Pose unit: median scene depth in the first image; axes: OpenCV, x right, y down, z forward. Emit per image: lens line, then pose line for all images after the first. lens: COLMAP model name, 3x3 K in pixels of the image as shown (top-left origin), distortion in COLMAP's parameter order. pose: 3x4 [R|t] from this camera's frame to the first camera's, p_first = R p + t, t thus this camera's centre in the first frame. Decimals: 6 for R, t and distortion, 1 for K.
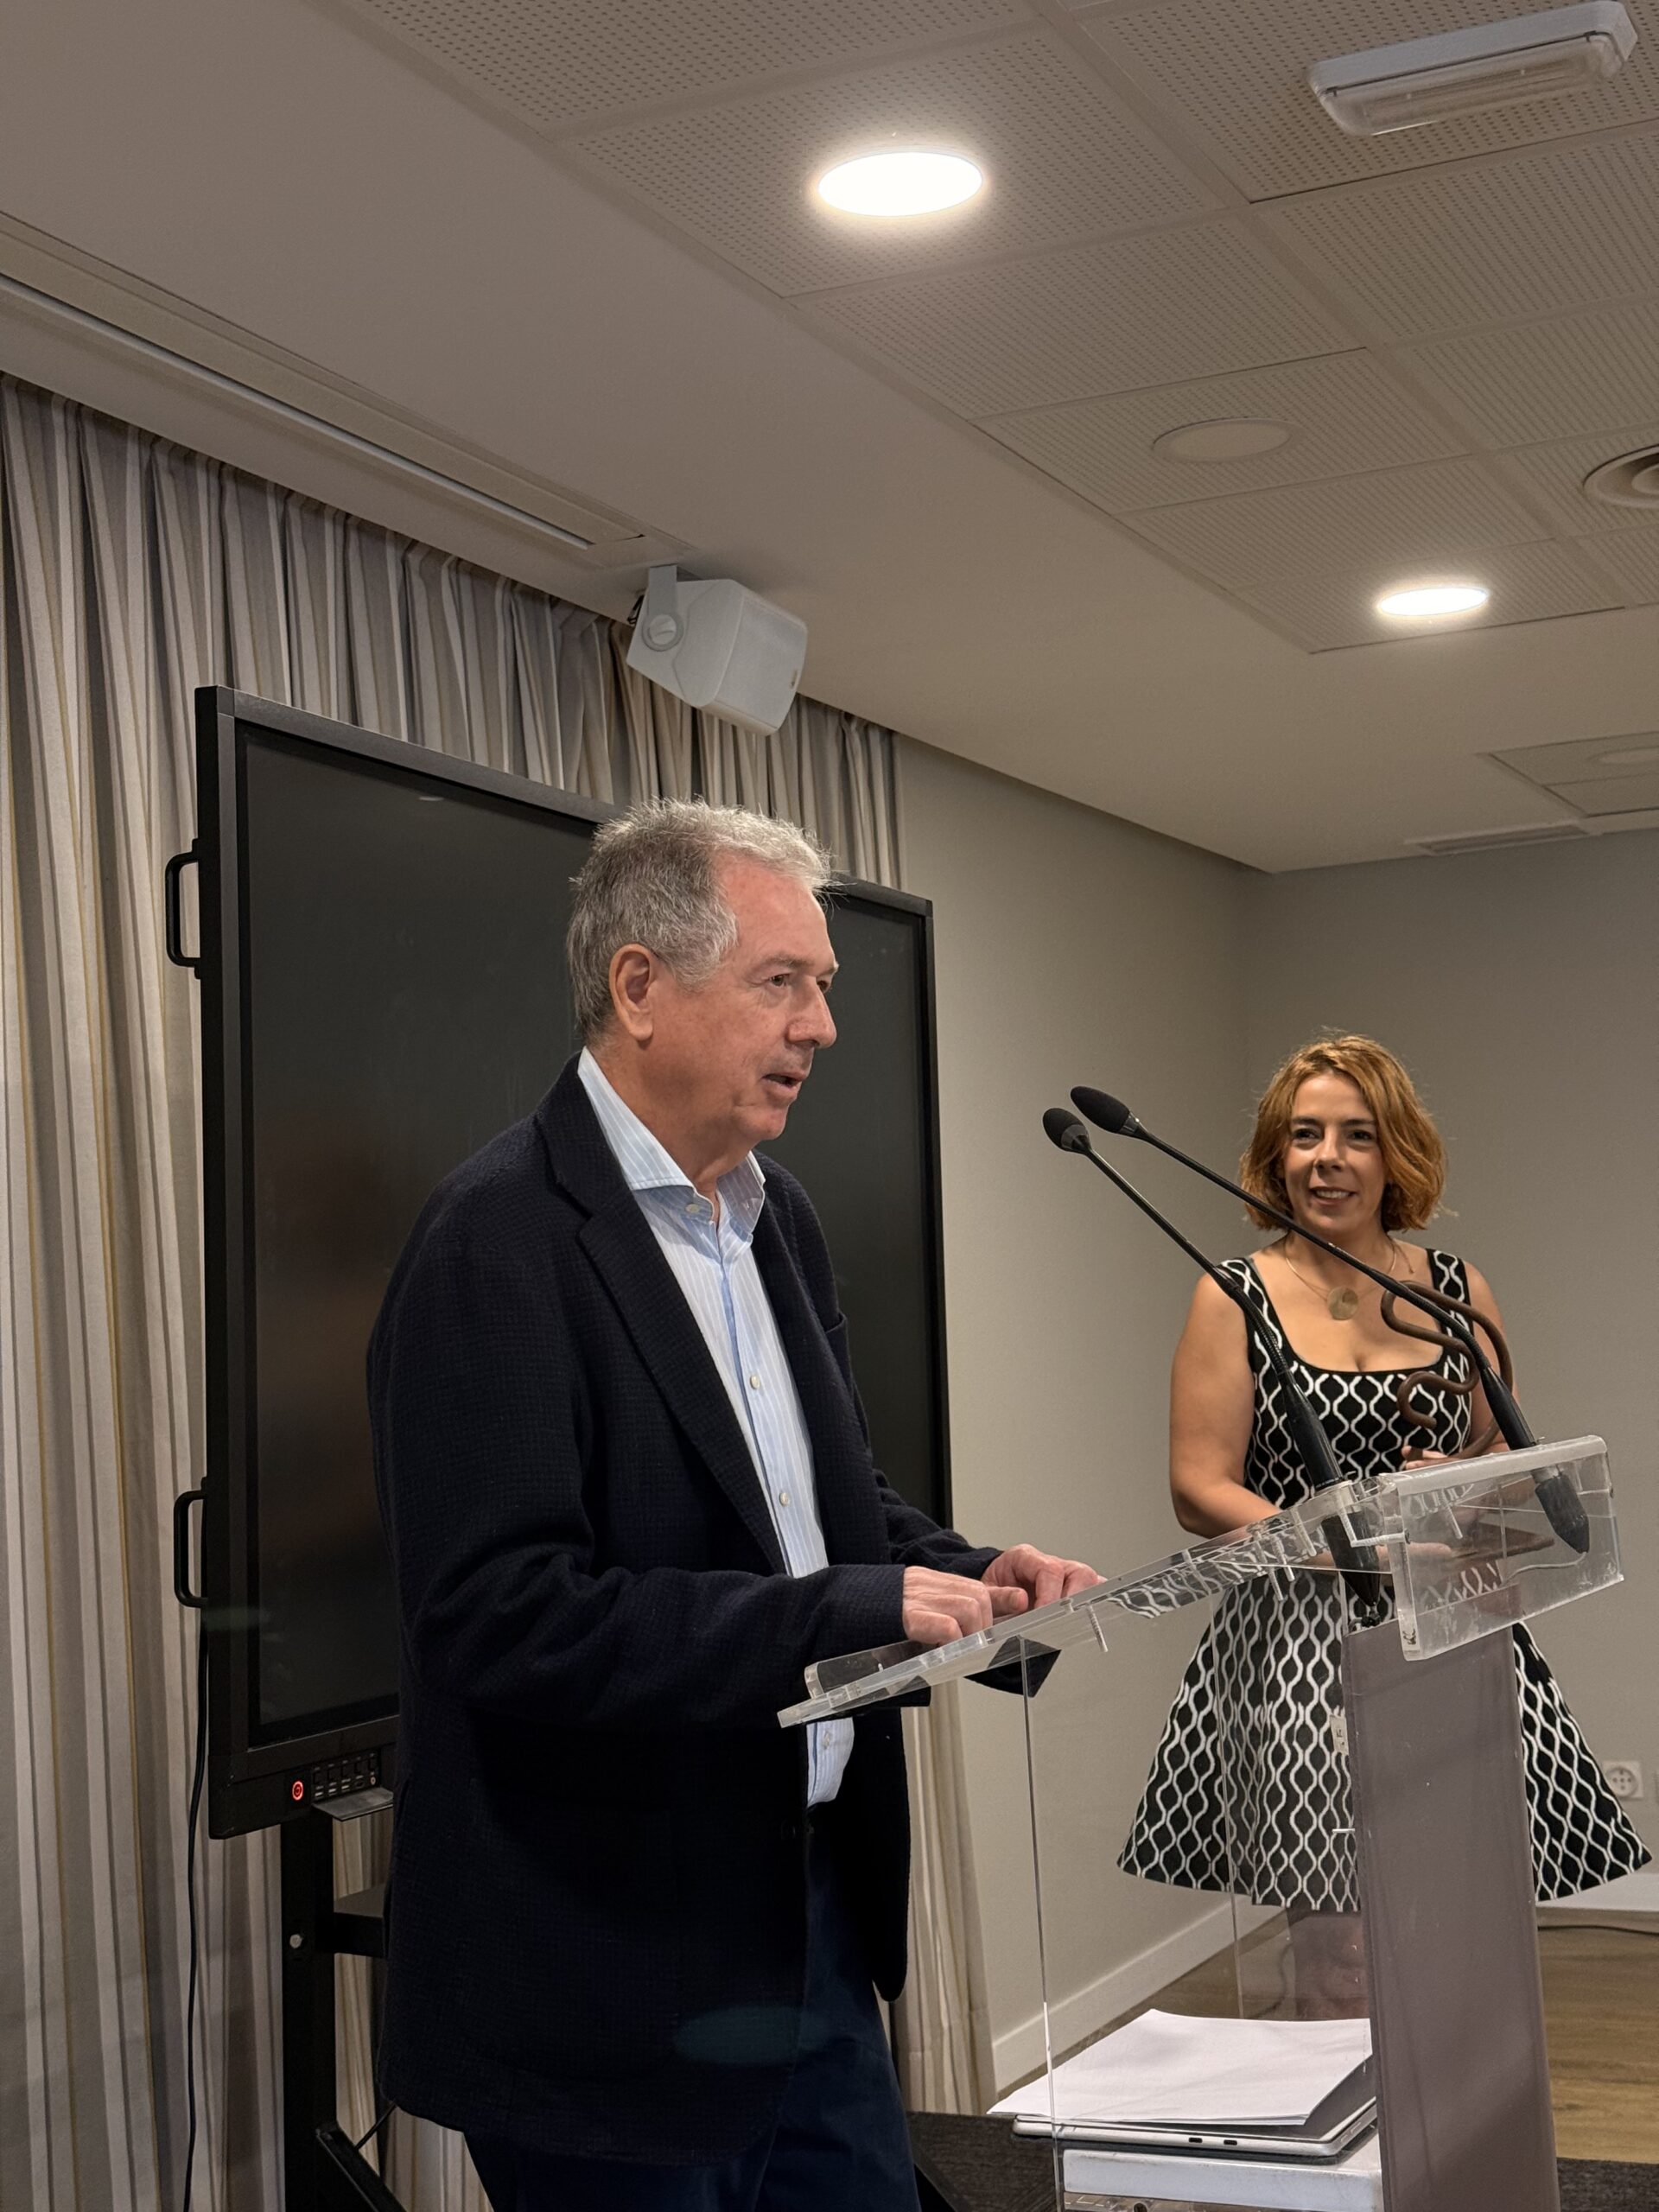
lens RADIAL K [[3116.8, 0, 826.7], [0, 3116.8, 1108.5], [0, 0, 1]] dist [0.212492, -0.454067]
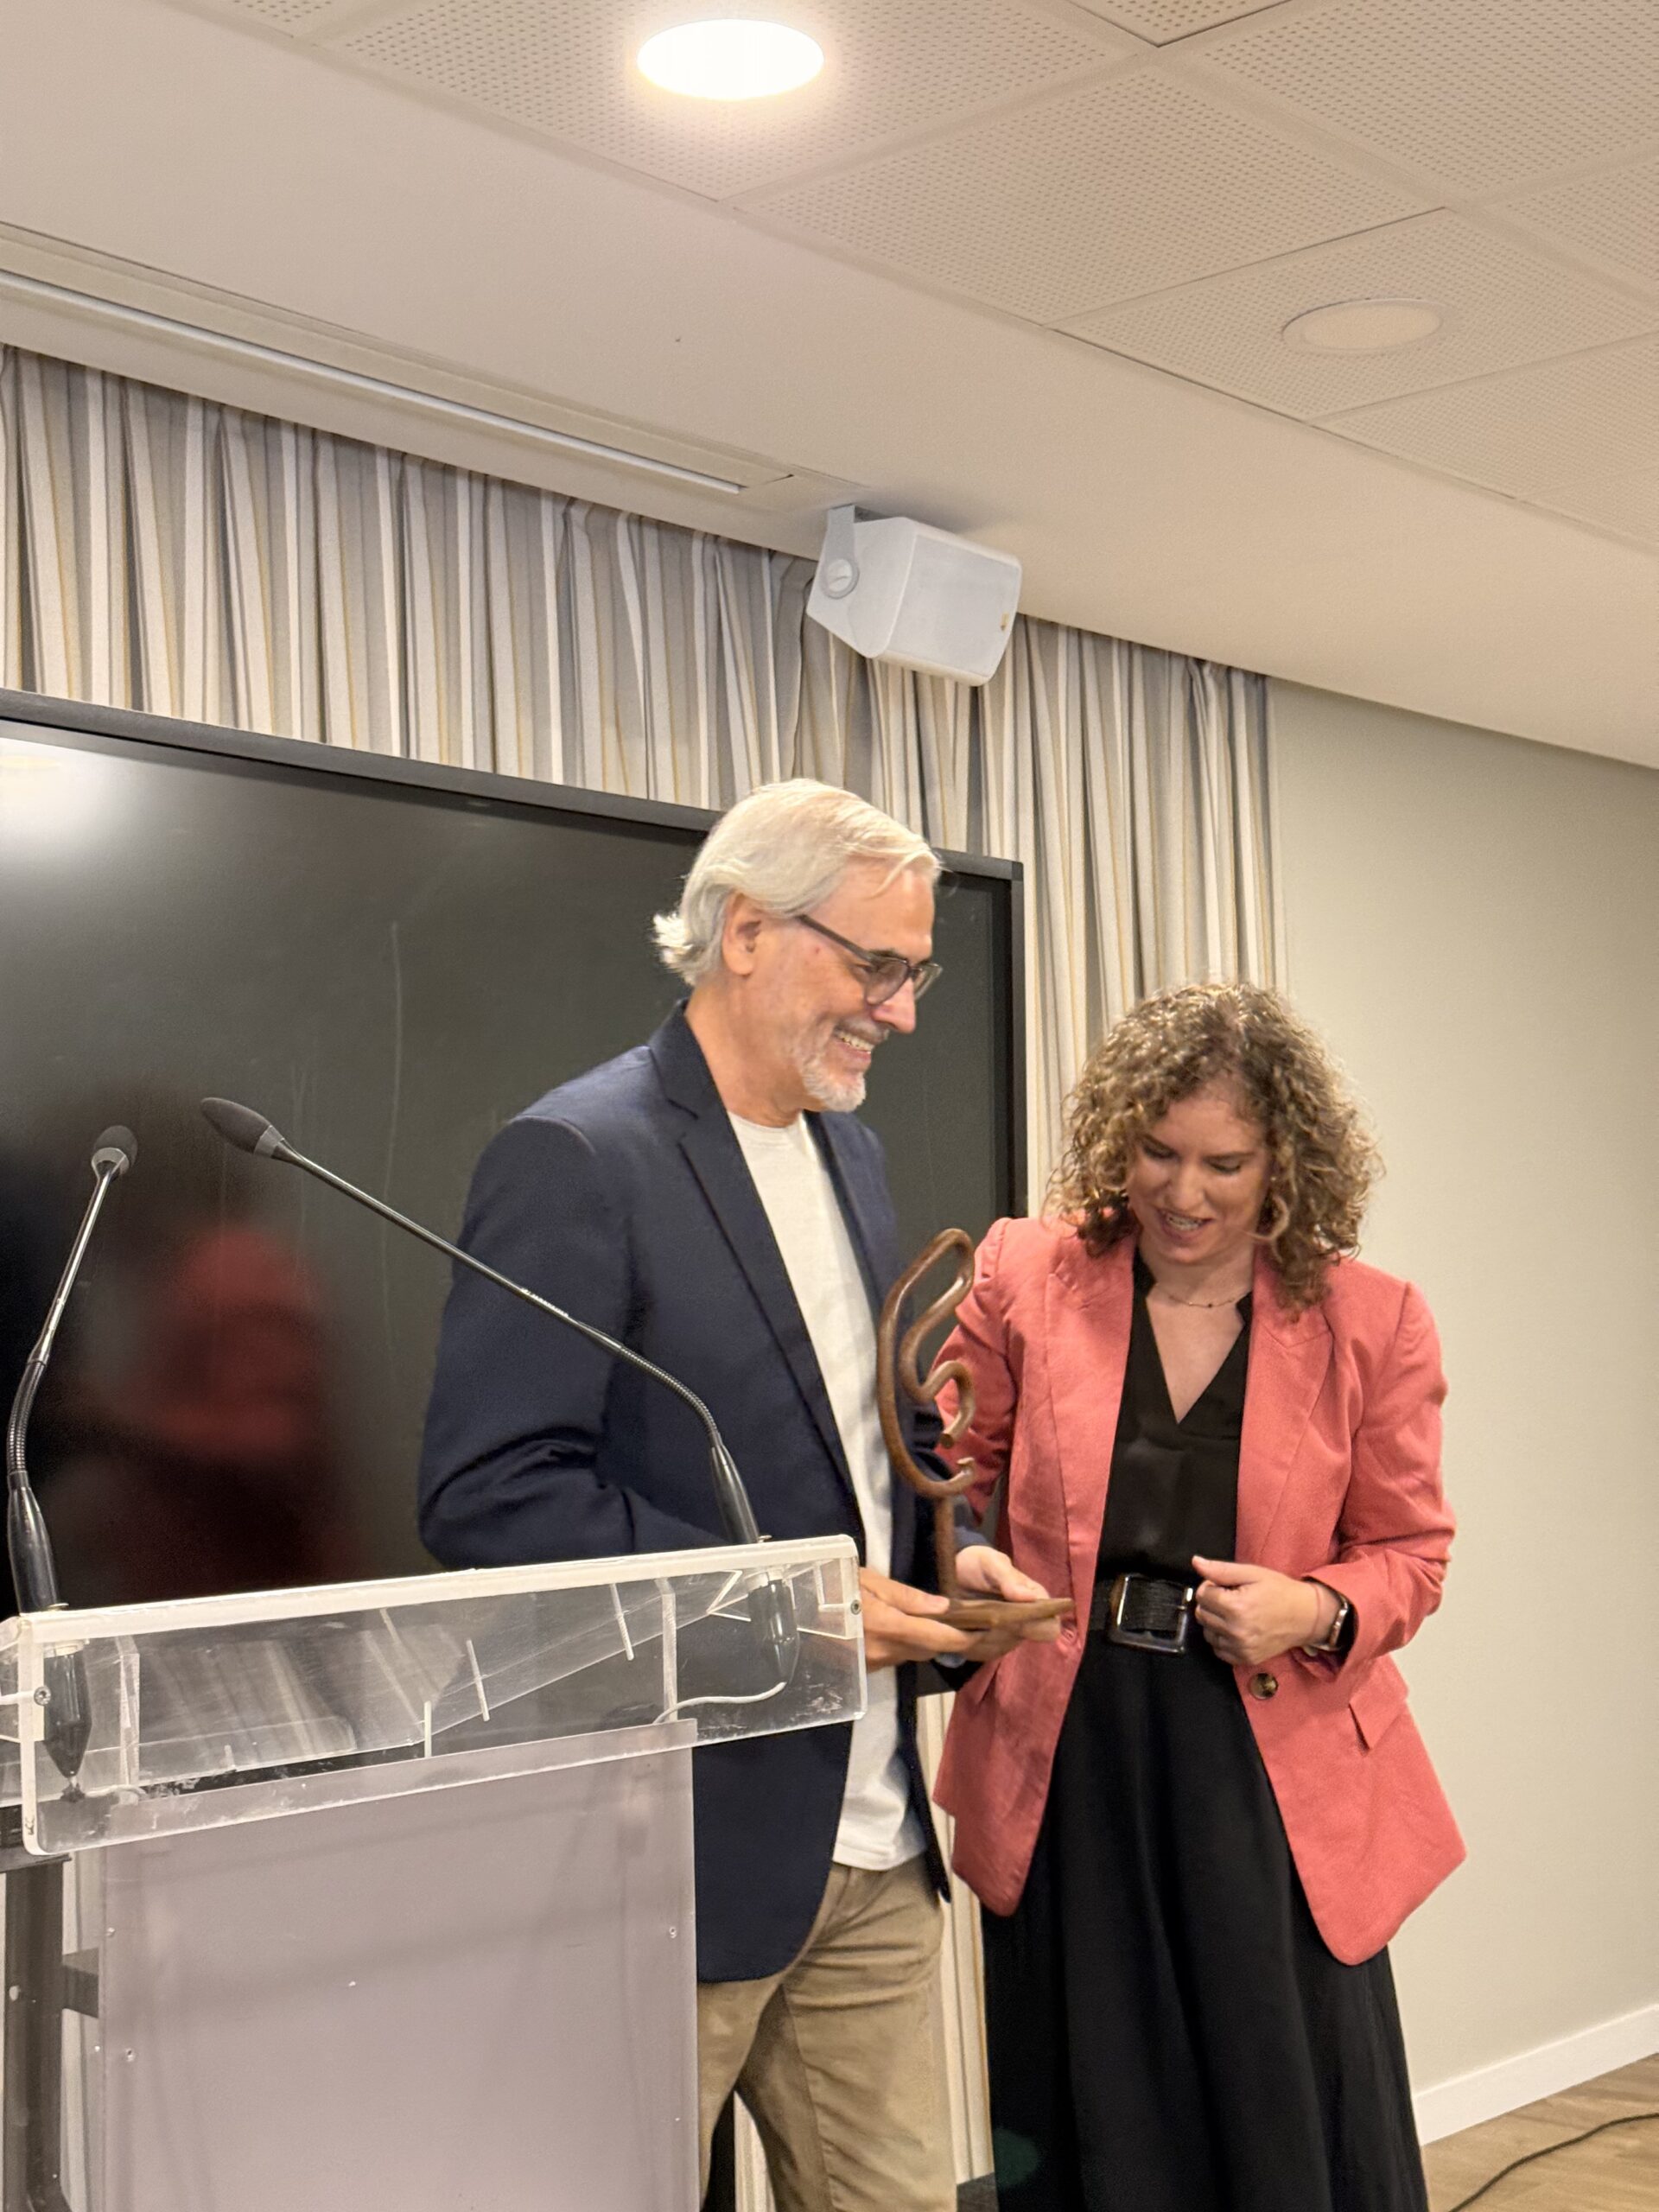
lens RADIAL K [[3117.8, 0, 834.8], [0, 3117.8, 1117.0], [0, 0, 1]] dist [0.136673, -0.066945]
pose [[0.960759, 0.003056, -0.277368, 0.263432], [0.001403, 0.999873, 0.015877, -0.008825], [0.277381, -0.015643, 0.960633, 0.135235]]
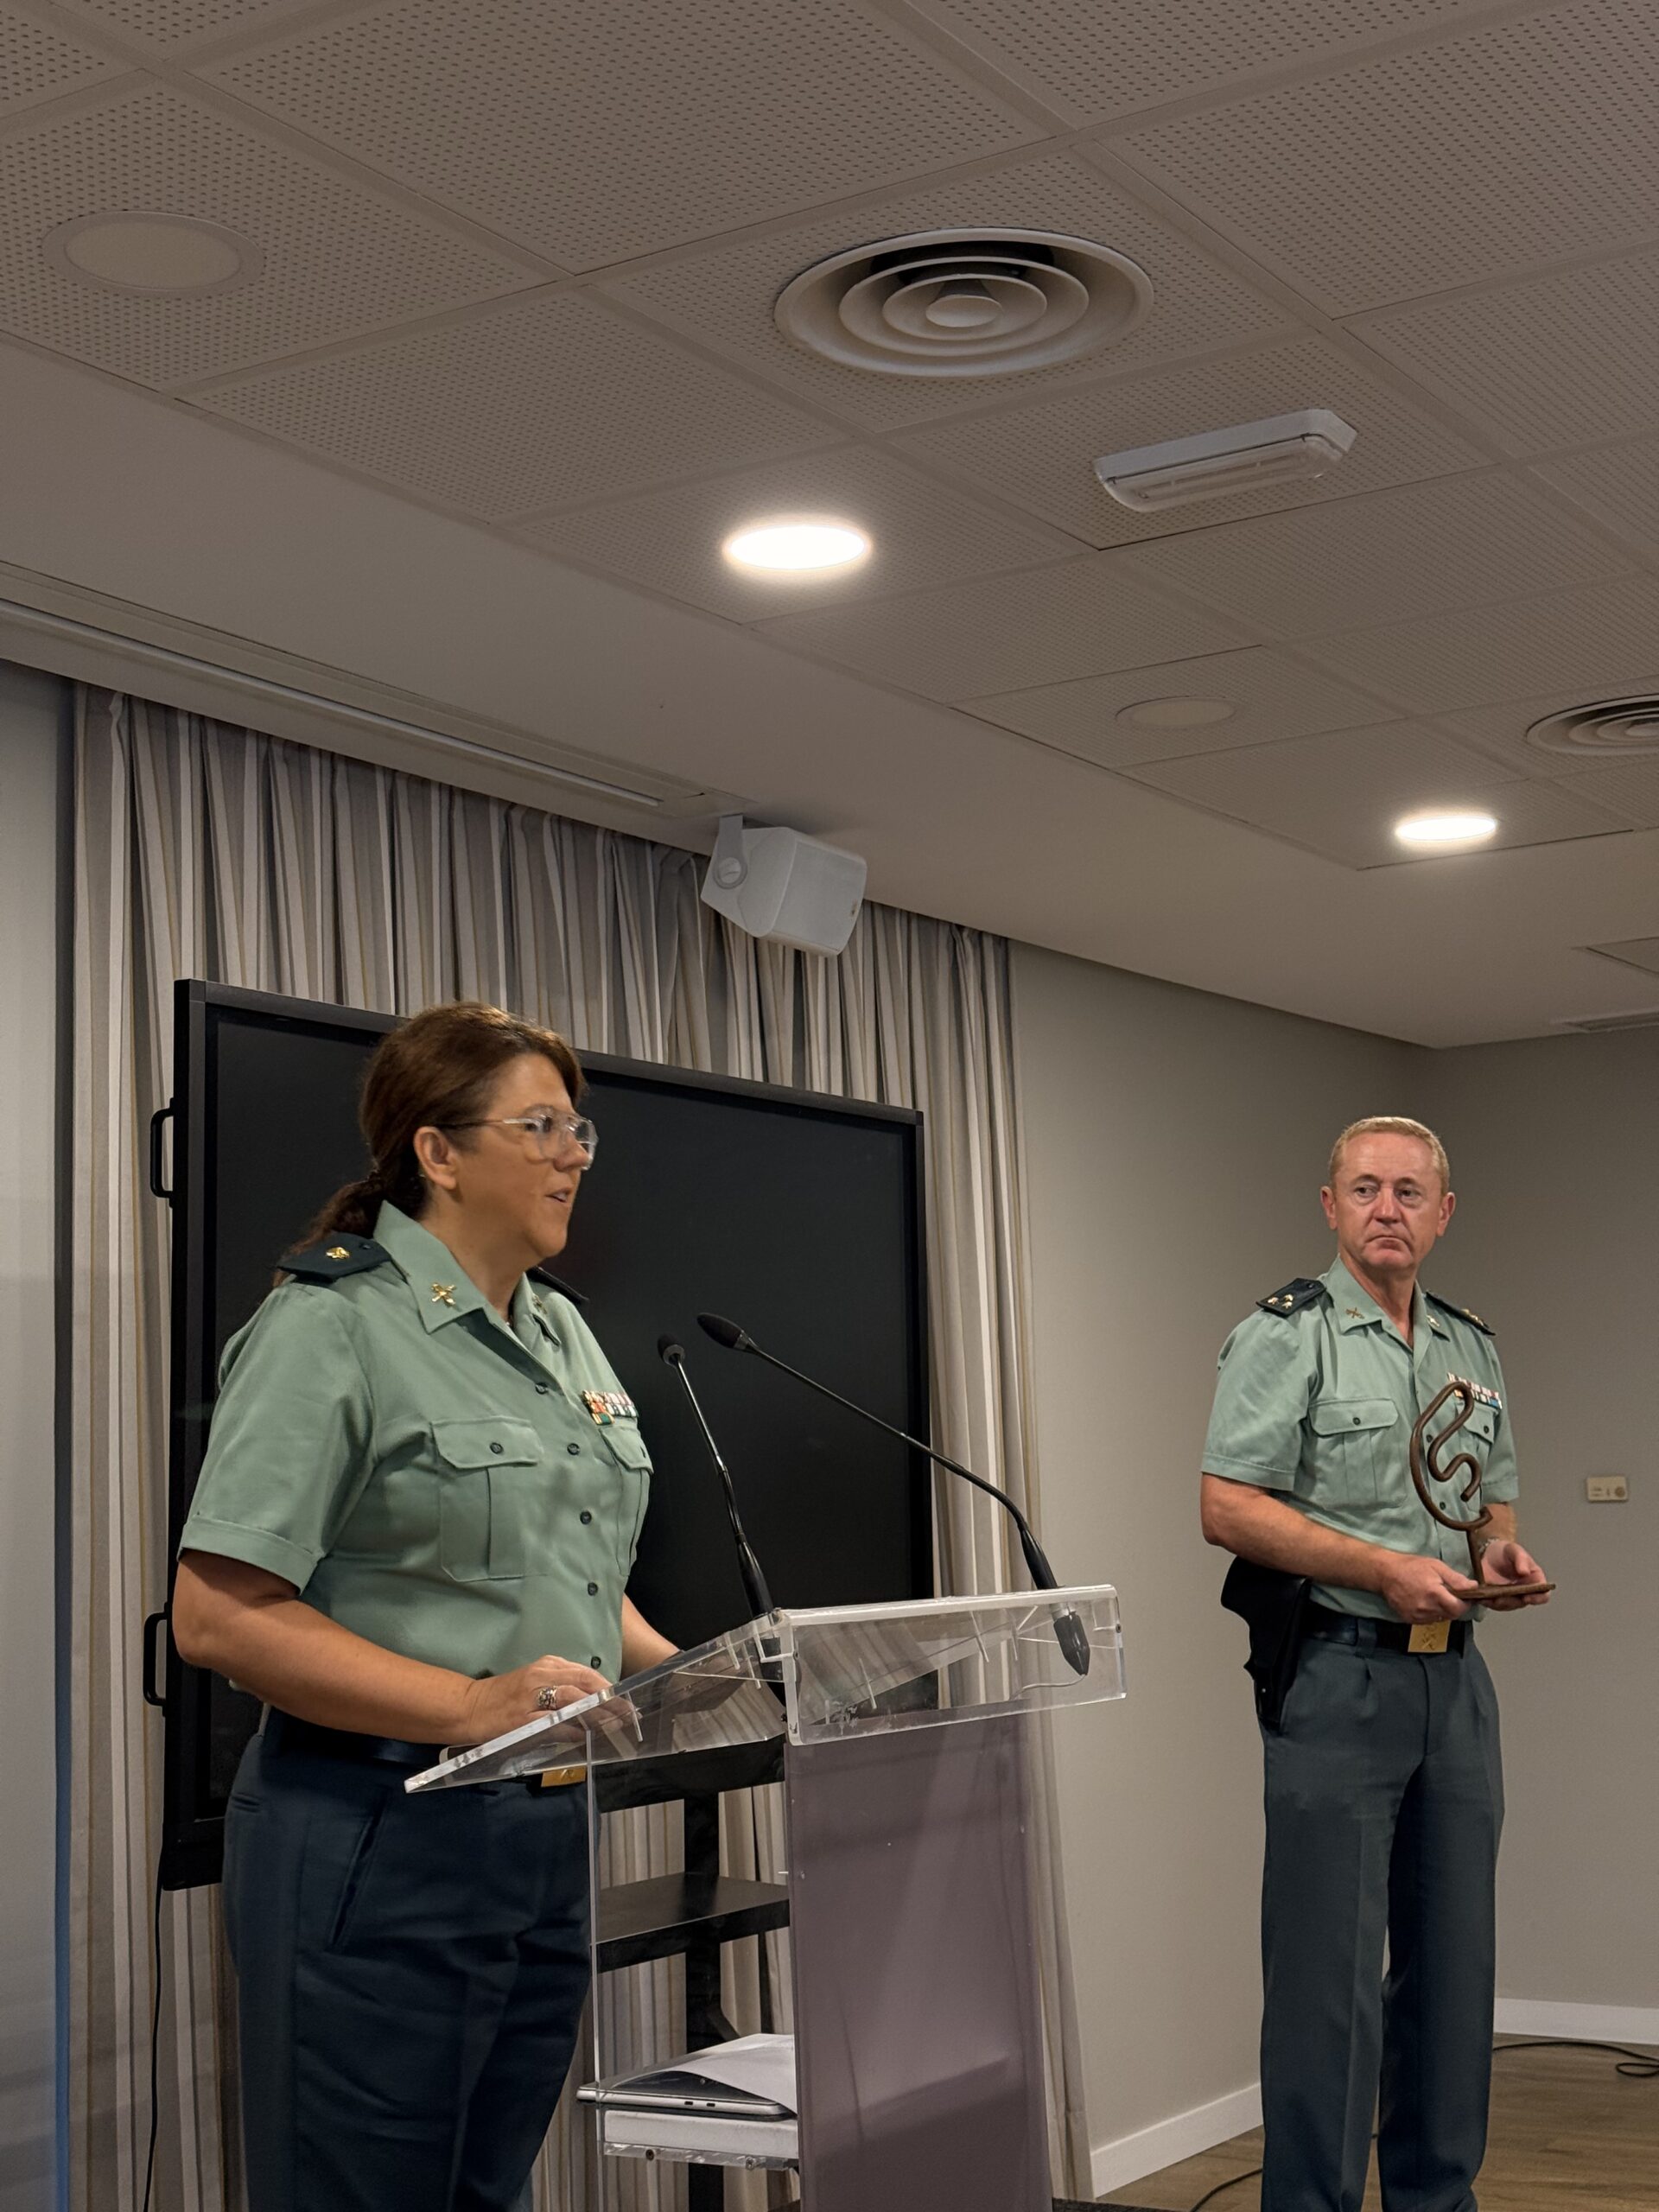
lens RADIAL K [[3113.7, 0, 828.6], [0, 3113.7, 1112.9], [0, 0, 1]] dist [0.173606, -0.241708]
pose [[0.991856, -0.002549, -0.127337, 0.167368], [-0.002767, 0.999133, -0.041546, -0.020423], [0.127332, 0.041560, 0.990989, -0.168436]]
